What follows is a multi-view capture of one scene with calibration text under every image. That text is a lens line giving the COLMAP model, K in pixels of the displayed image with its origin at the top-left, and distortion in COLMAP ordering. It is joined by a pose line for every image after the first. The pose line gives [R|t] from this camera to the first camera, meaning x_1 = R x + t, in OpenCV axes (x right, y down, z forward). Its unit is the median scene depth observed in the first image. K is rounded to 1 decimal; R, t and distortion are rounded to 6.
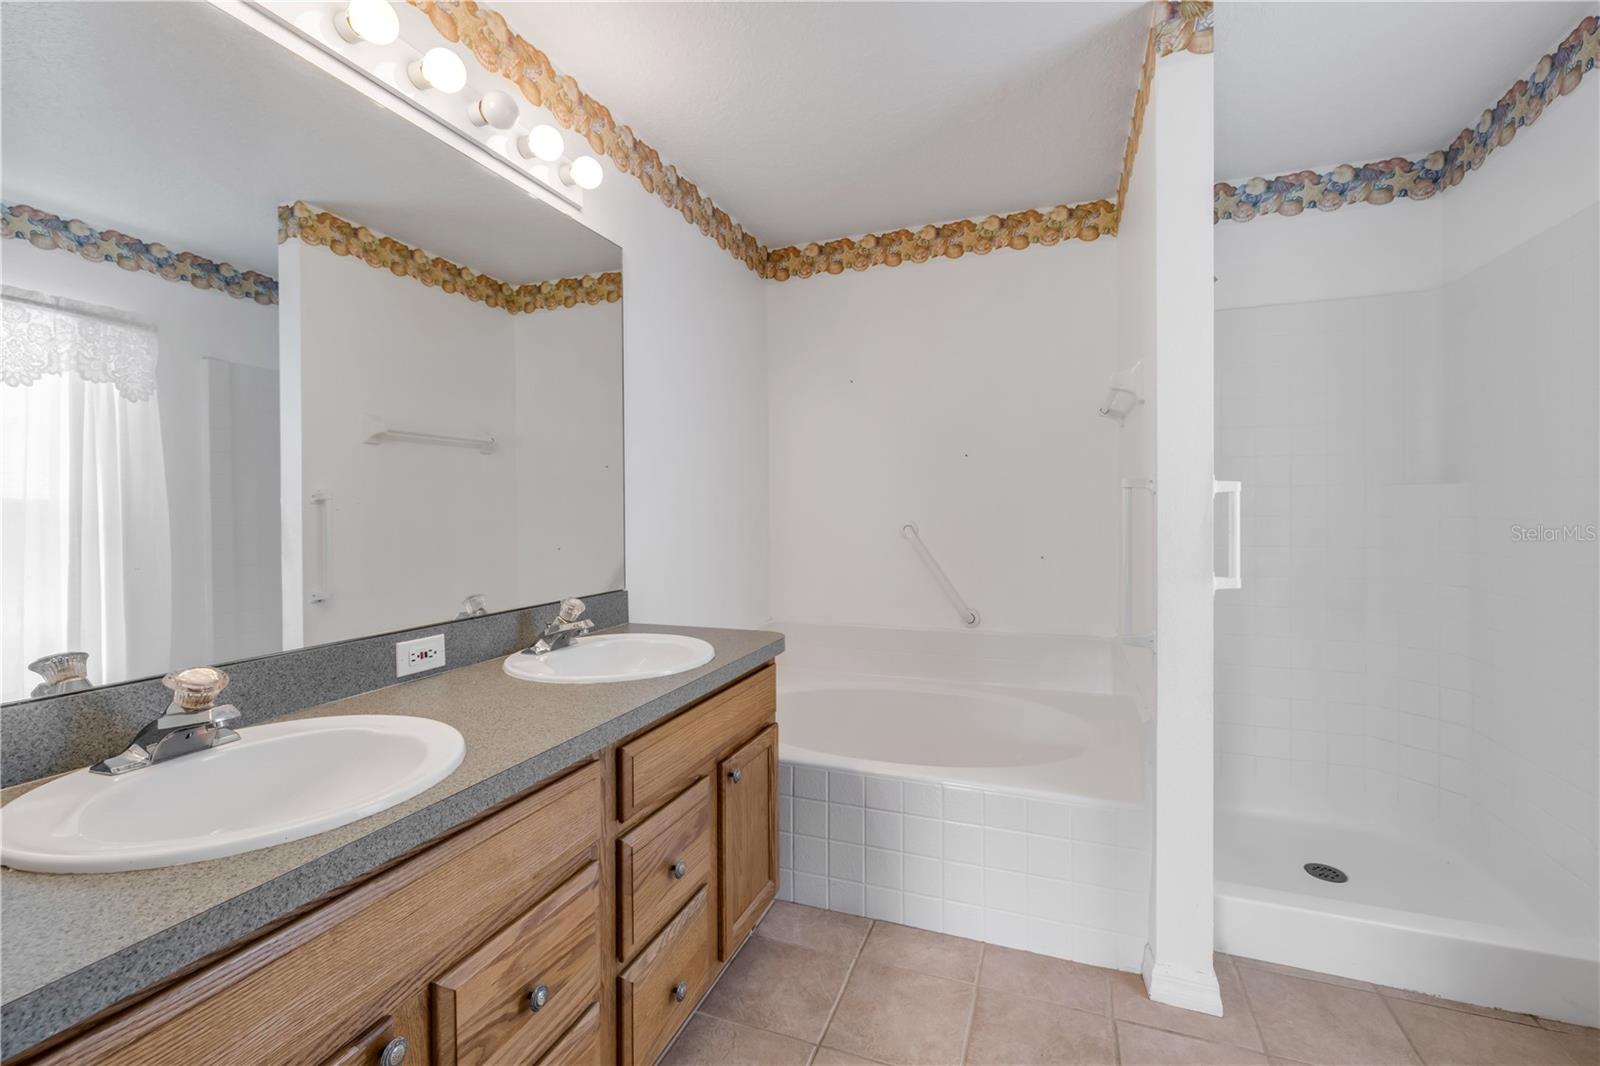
lens RADIAL K [[677.7, 0, 824.8], [0, 677.7, 520.9], [0, 0, 1]] dist [-0.000611, 0.000109]
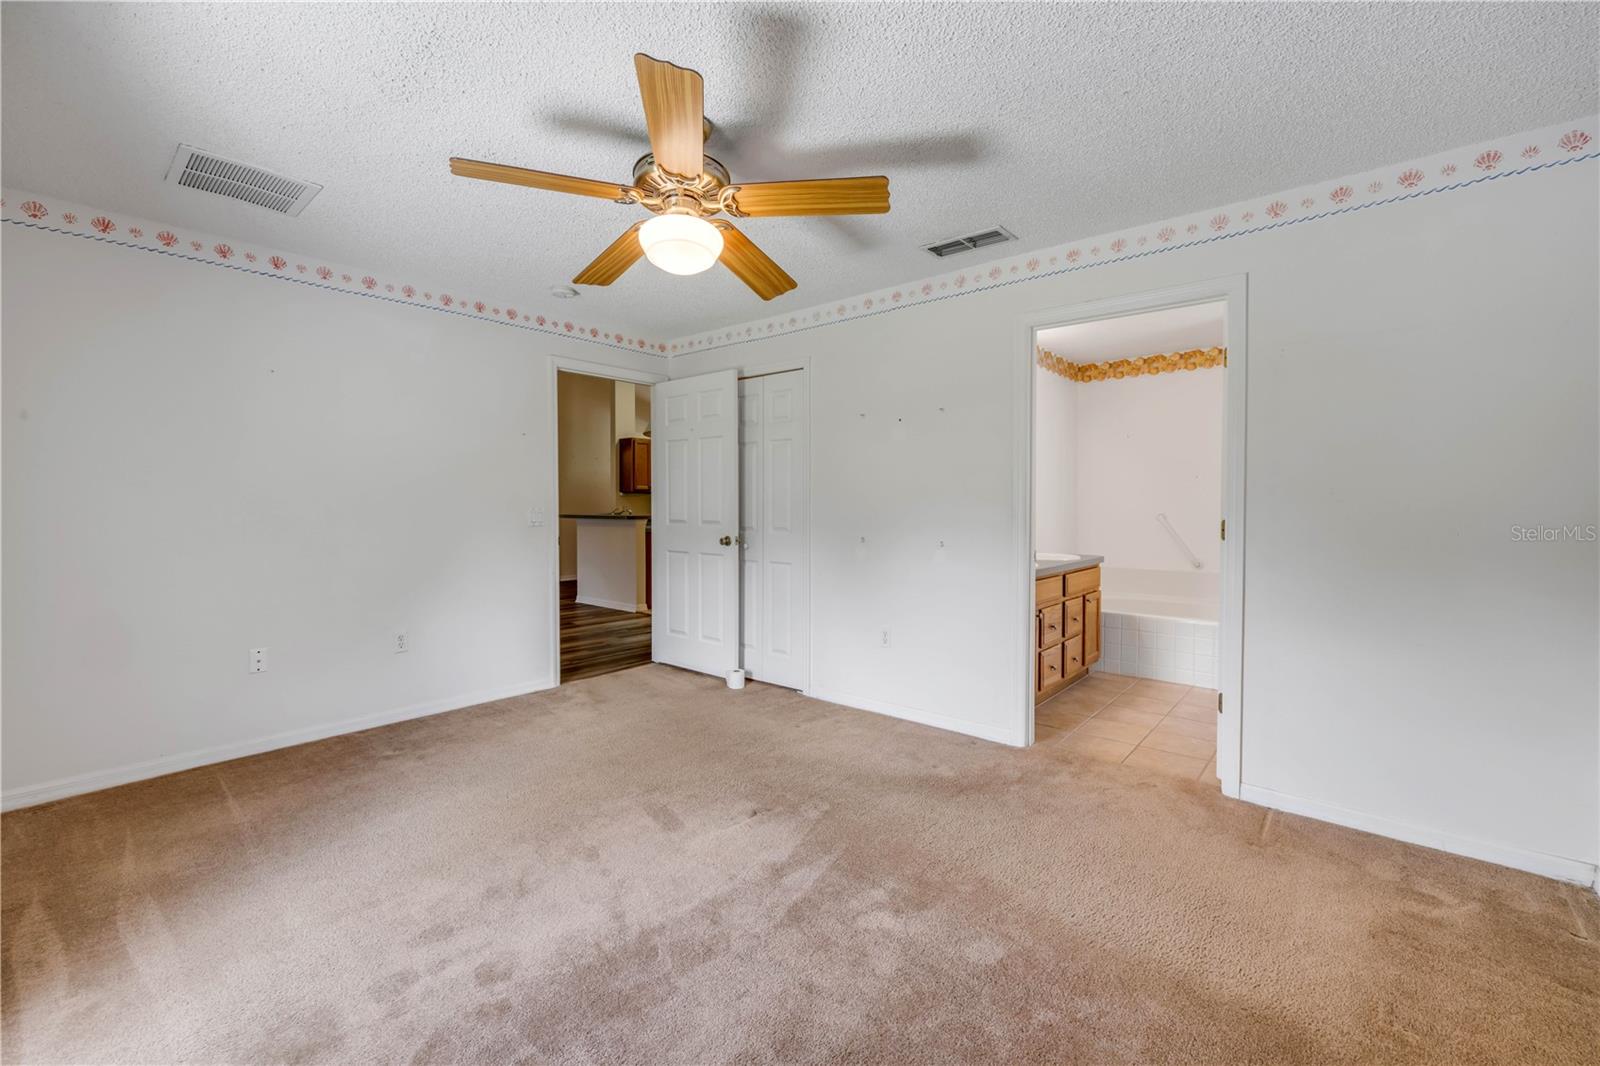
lens RADIAL K [[677.7, 0, 799.7], [0, 677.7, 519.8], [0, 0, 1]] dist [-0.000611, 0.000109]
pose [[0.933978, 0.013827, -0.357064, -0.192874], [-0.012277, 0.999903, 0.006608, 0.032082], [0.357121, -0.001788, 0.934056, -1.519161]]
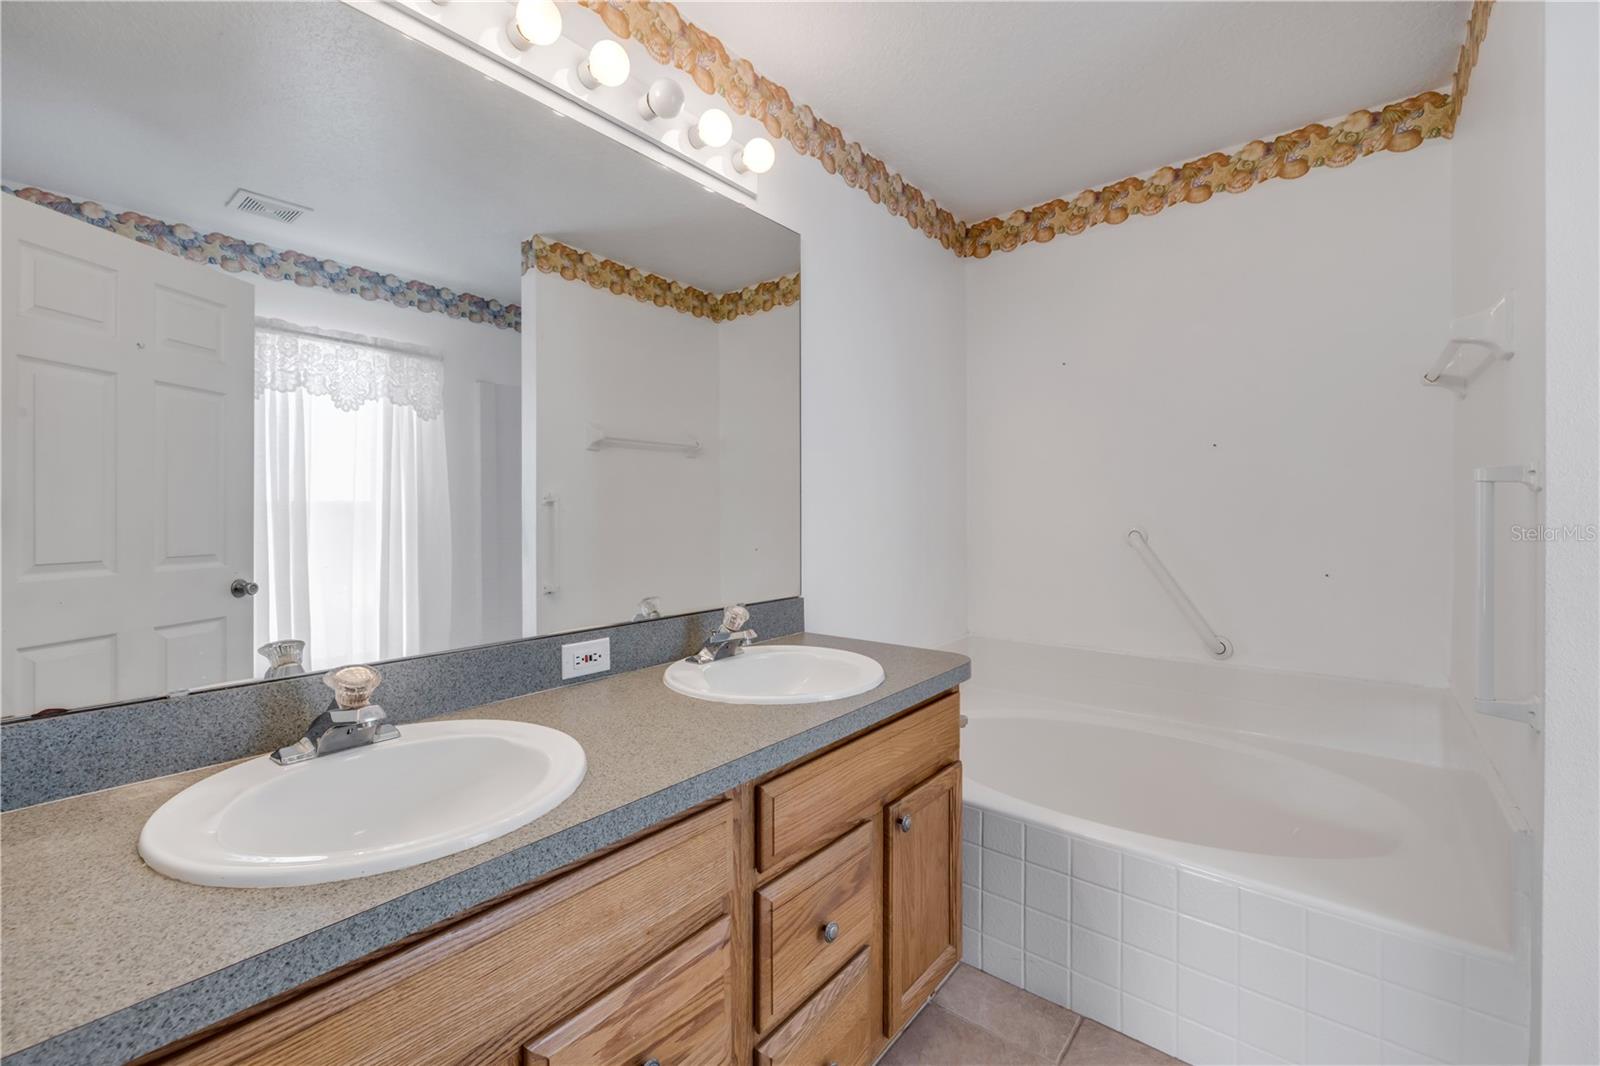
lens RADIAL K [[677.7, 0, 809.4], [0, 677.7, 518.1], [0, 0, 1]] dist [-0.000611, 0.000109]
pose [[0.944862, 0.006185, -0.327411, 0.024390], [-0.008165, 0.999956, -0.004675, -0.003392], [0.327368, 0.007090, 0.944870, 0.113690]]
